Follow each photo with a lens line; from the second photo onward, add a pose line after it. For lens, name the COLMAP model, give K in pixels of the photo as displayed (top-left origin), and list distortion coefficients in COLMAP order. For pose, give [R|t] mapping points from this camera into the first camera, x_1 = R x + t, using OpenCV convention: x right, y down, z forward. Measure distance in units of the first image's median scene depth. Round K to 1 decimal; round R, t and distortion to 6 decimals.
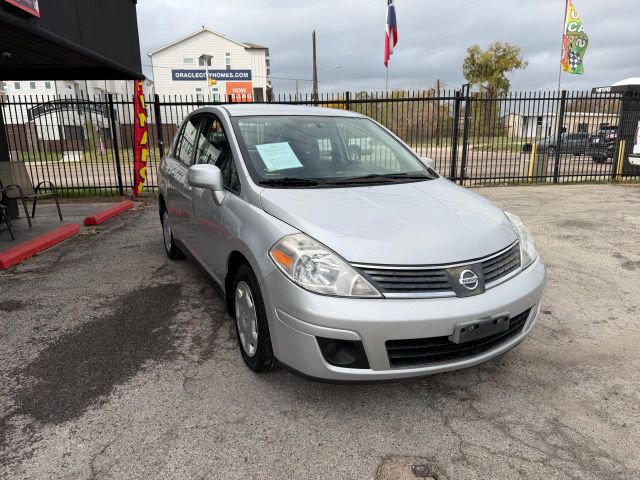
lens RADIAL K [[448.9, 0, 320.1], [0, 448.9, 243.9], [0, 0, 1]] dist [0.044929, -0.063582]
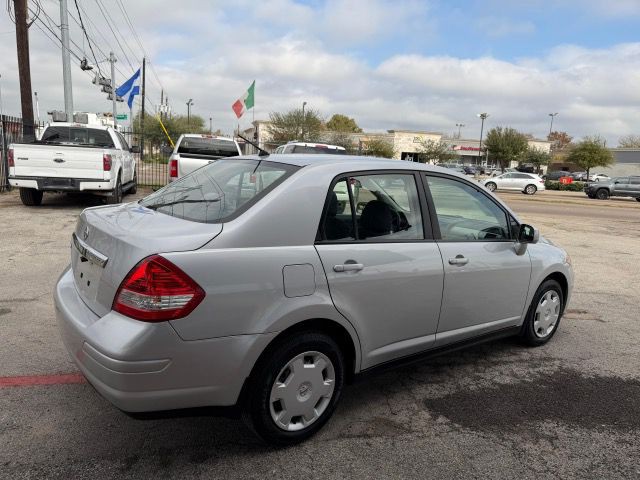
lens RADIAL K [[447.1, 0, 315.8], [0, 447.1, 244.3], [0, 0, 1]] dist [0.046072, -0.063527]
pose [[-0.171422, -0.179860, 0.968641, -1.053754], [0.176893, 0.961597, 0.209857, -0.378649], [-0.969187, 0.207320, -0.133023, 1.358779]]
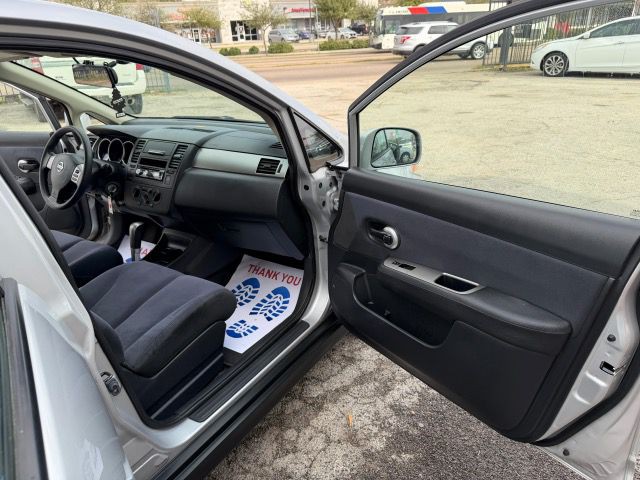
lens RADIAL K [[447.1, 0, 315.8], [0, 447.1, 244.3], [0, 0, 1]] dist [0.046072, -0.063527]
pose [[-0.492124, -0.337539, 0.802422, -0.558451], [0.254175, 0.825887, 0.503294, -0.263982], [-0.832592, 0.451639, -0.320646, 0.980750]]
